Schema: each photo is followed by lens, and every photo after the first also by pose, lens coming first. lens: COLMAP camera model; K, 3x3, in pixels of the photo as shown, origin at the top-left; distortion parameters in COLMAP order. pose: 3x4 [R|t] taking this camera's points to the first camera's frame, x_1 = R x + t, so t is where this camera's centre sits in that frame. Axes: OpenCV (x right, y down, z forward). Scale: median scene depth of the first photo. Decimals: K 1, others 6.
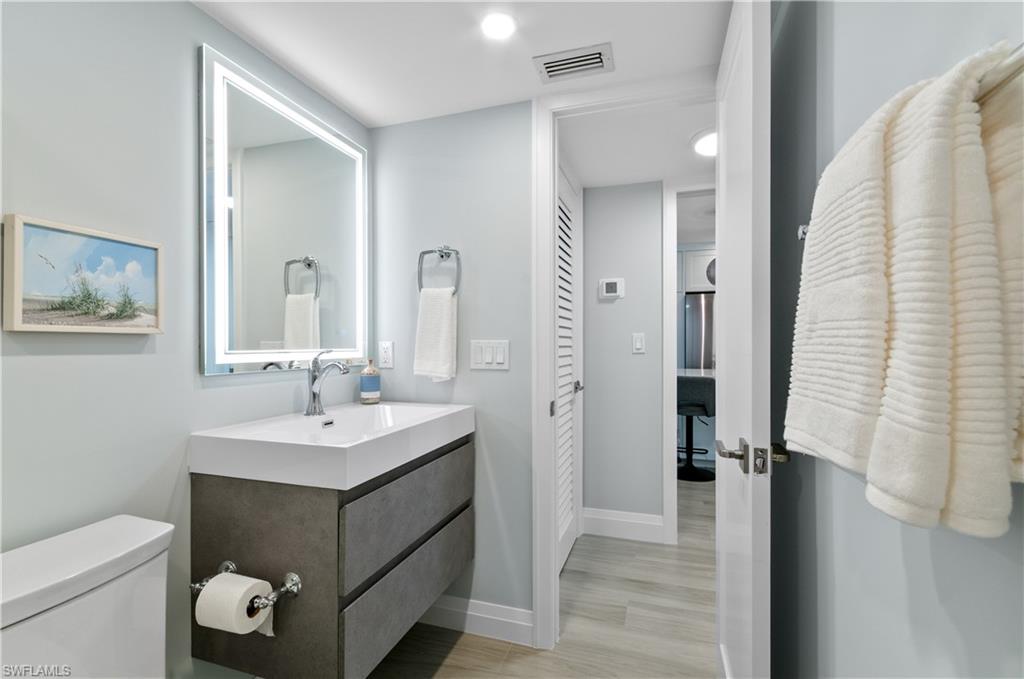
lens RADIAL K [[452.5, 0, 513.4], [0, 452.5, 345.2], [0, 0, 1]] dist [0.006597, -0.002724]
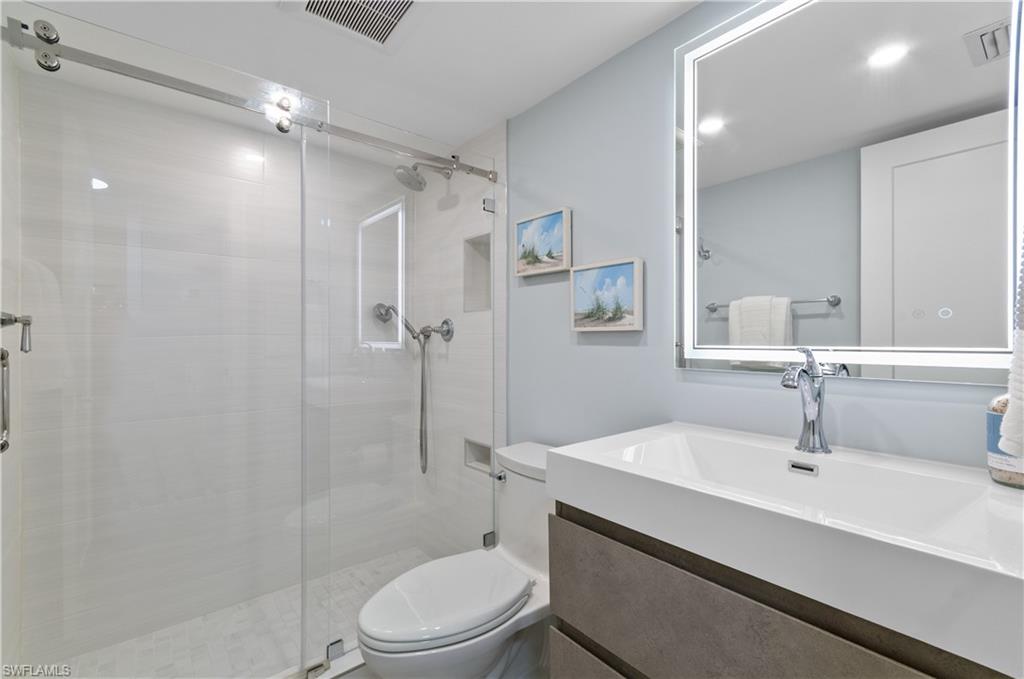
lens RADIAL K [[452.5, 0, 513.9], [0, 452.5, 335.9], [0, 0, 1]] dist [0.006597, -0.002724]
pose [[-0.545801, -0.003552, -0.837908, 0.469916], [0.003039, 0.999976, -0.006218, -0.003004], [0.837910, -0.005940, -0.545777, 1.515992]]
